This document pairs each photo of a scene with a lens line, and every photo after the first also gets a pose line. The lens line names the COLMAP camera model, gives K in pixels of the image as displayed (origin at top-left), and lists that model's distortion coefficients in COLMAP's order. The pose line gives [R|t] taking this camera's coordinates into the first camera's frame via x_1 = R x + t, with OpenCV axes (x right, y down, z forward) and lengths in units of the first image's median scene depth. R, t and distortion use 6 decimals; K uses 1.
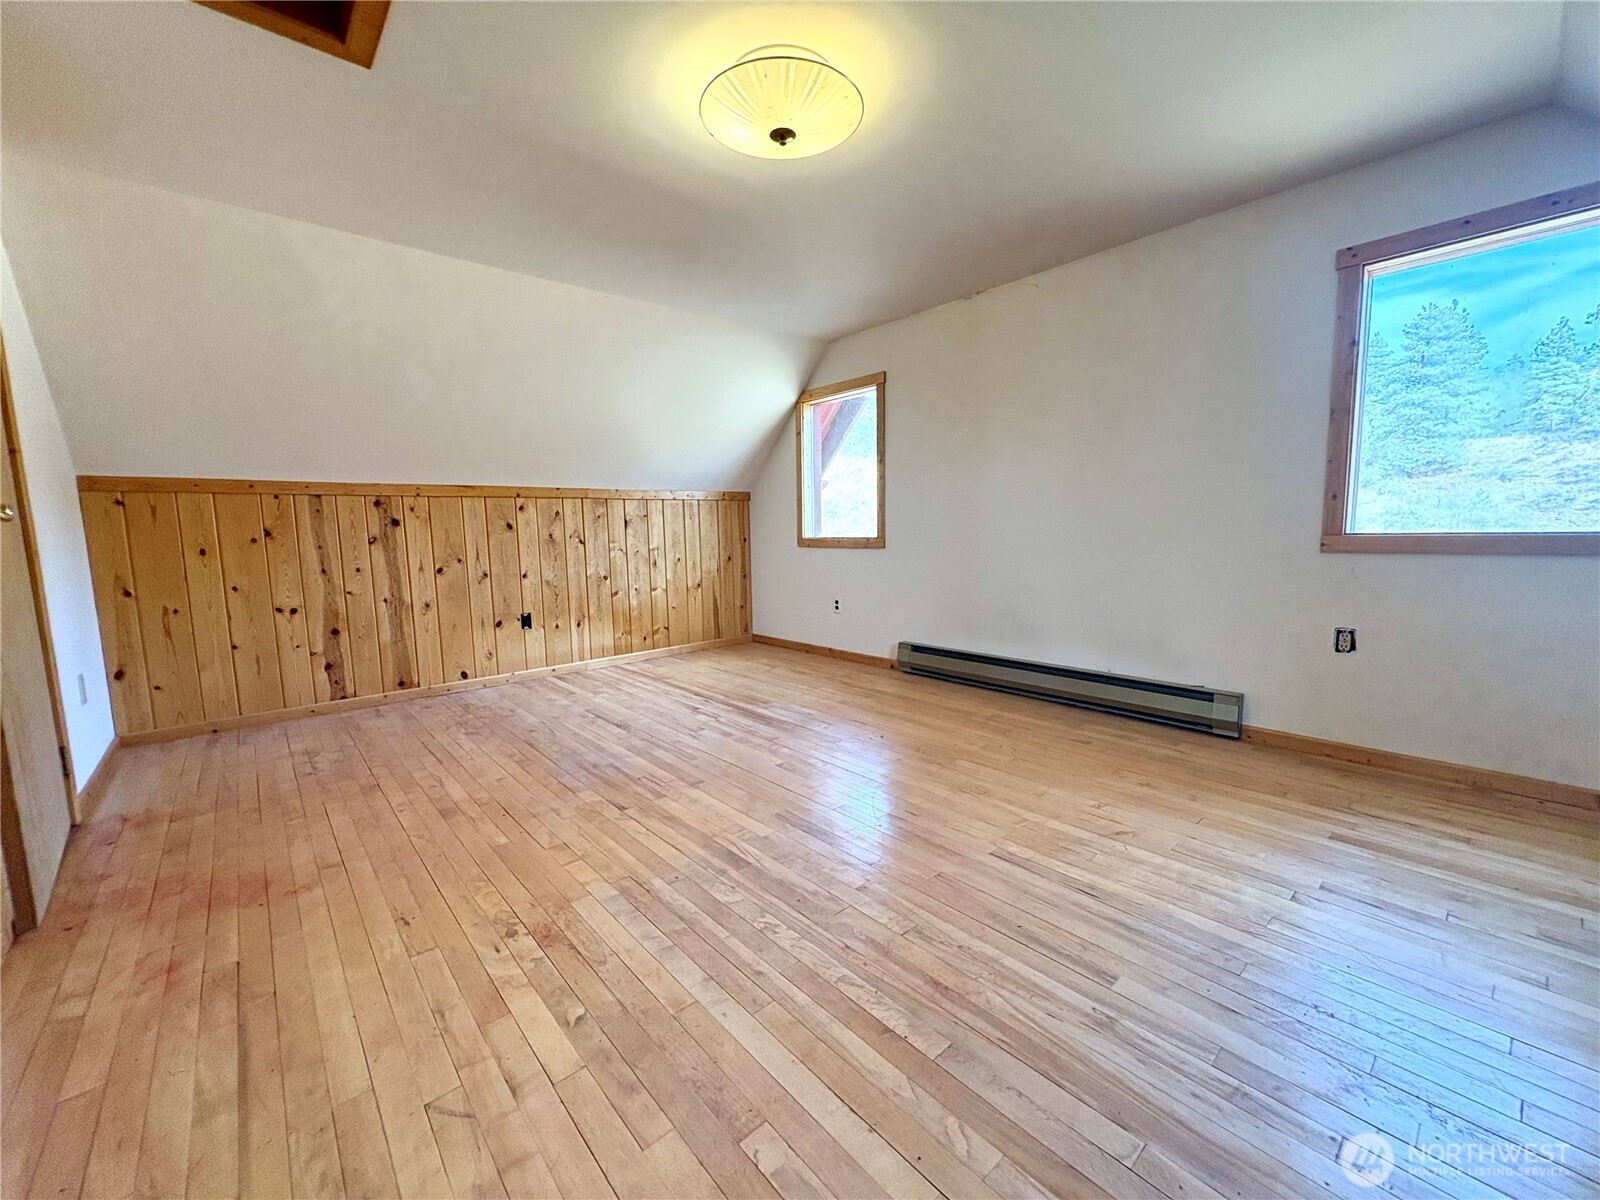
lens RADIAL K [[638.0, 0, 800.0], [0, 638.0, 600.0], [0, 0, 1]] dist [0.000334, 0.000085]
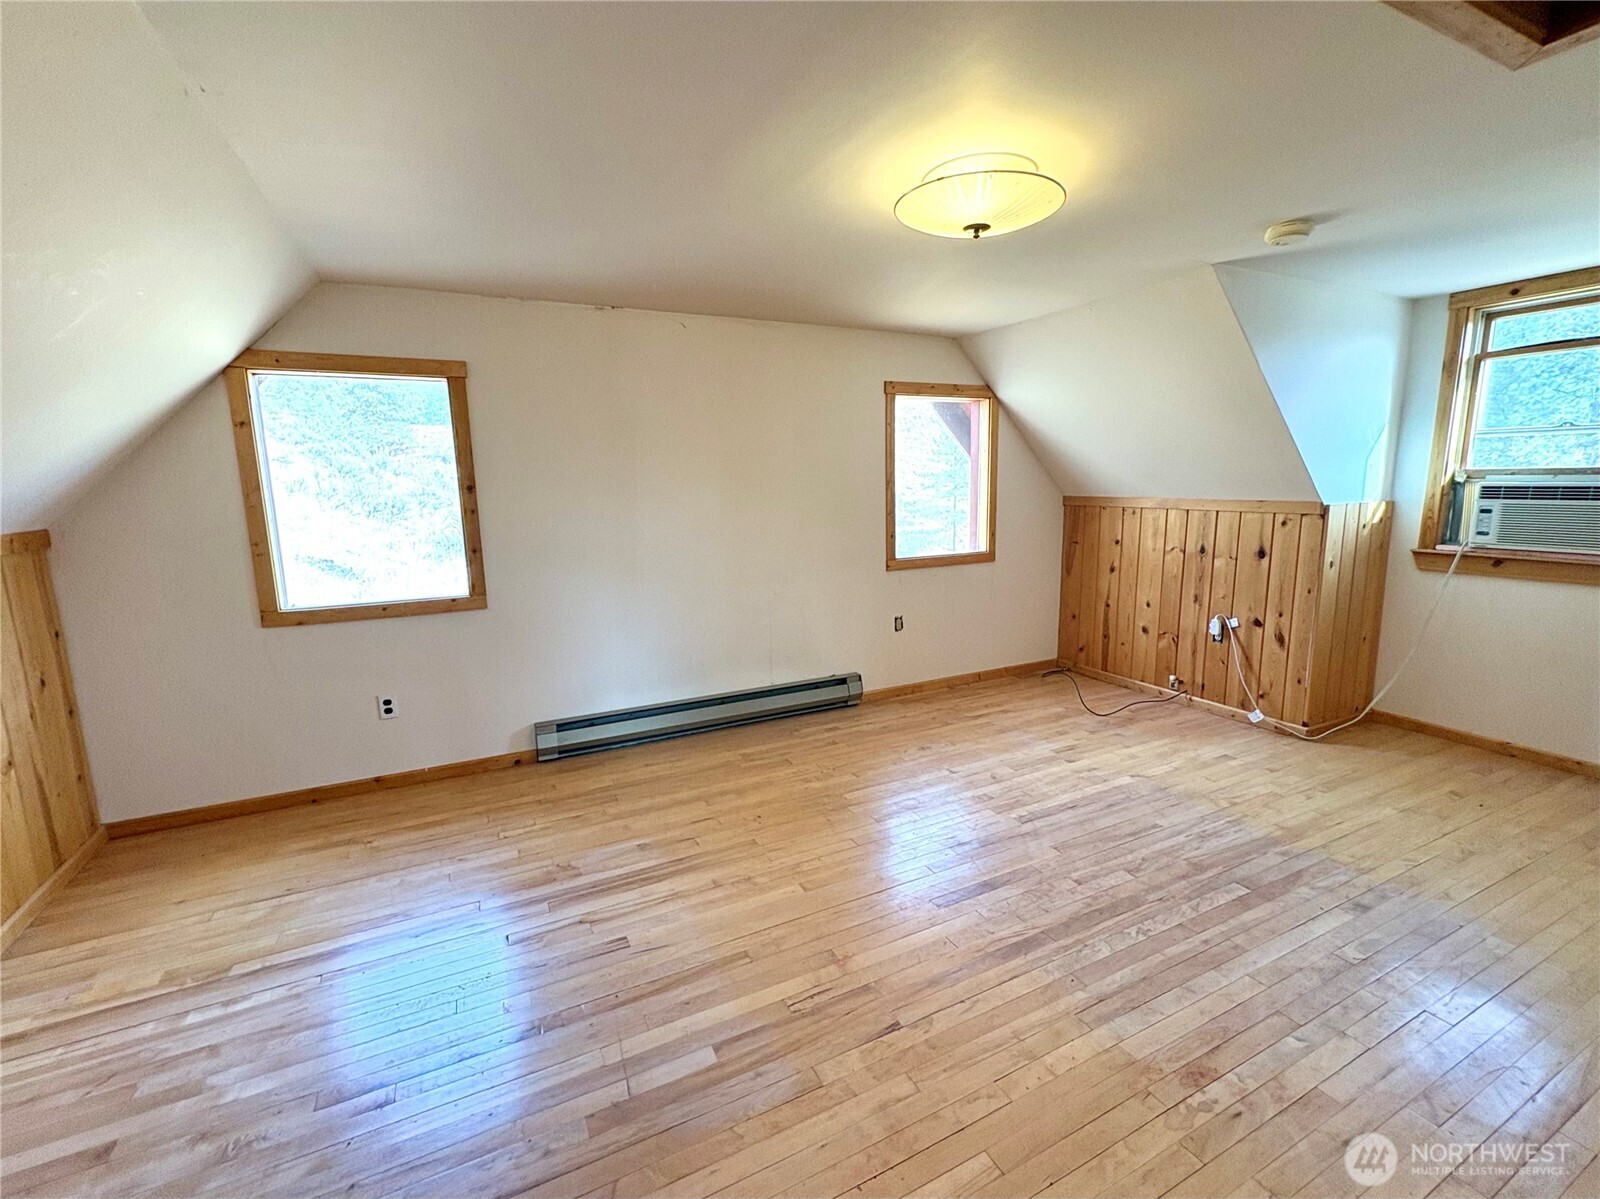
lens RADIAL K [[698.4, 0, 800.0], [0, 698.4, 599.5], [0, 0, 1]] dist [0.000360, 0.000144]
pose [[0.255097, -0.148311, 0.955473, -0.606740], [0.123311, 0.985088, 0.119985, -0.162718], [-0.959020, 0.087213, 0.269581, 0.511237]]
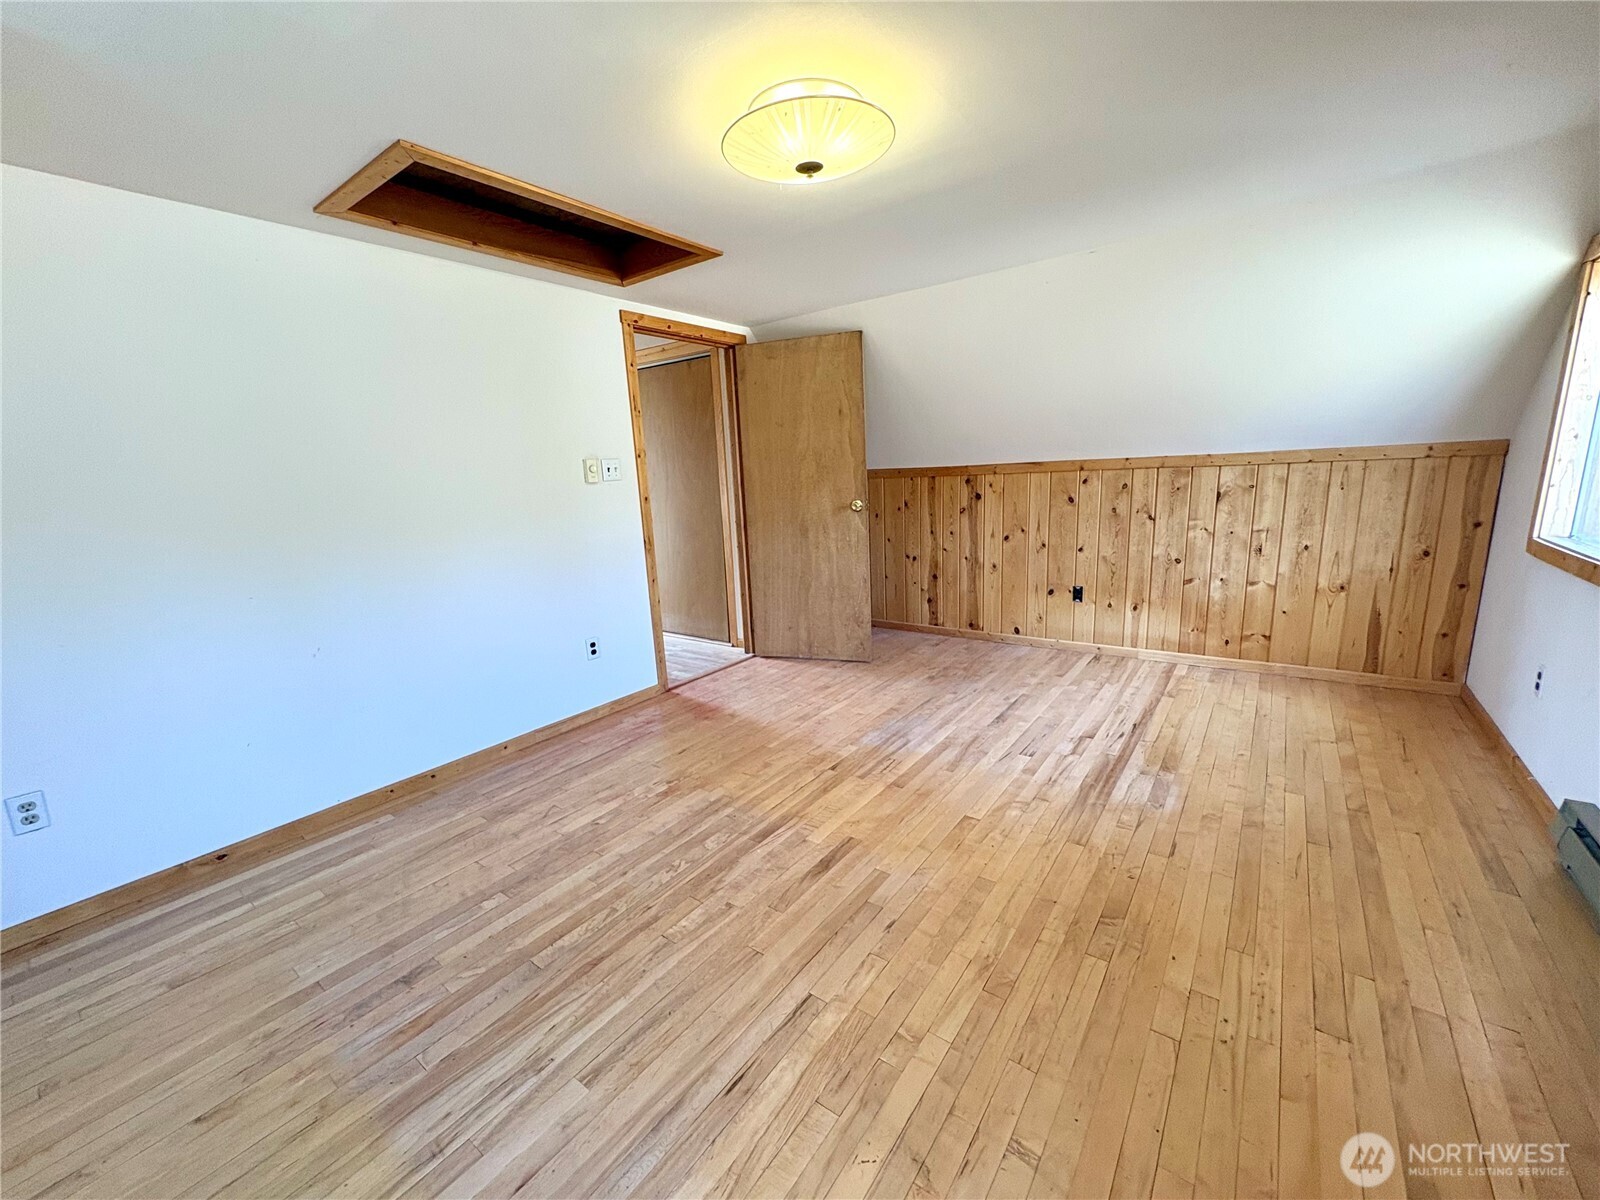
lens RADIAL K [[637.6, 0, 800.0], [0, 637.6, 600.0], [0, 0, 1]] dist [-0.001283, -0.000154]
pose [[0.208400, 0.205455, -0.956221, 0.503556], [-0.066956, 0.978390, 0.195625, -0.141998], [0.975749, 0.023257, 0.217653, 0.398226]]
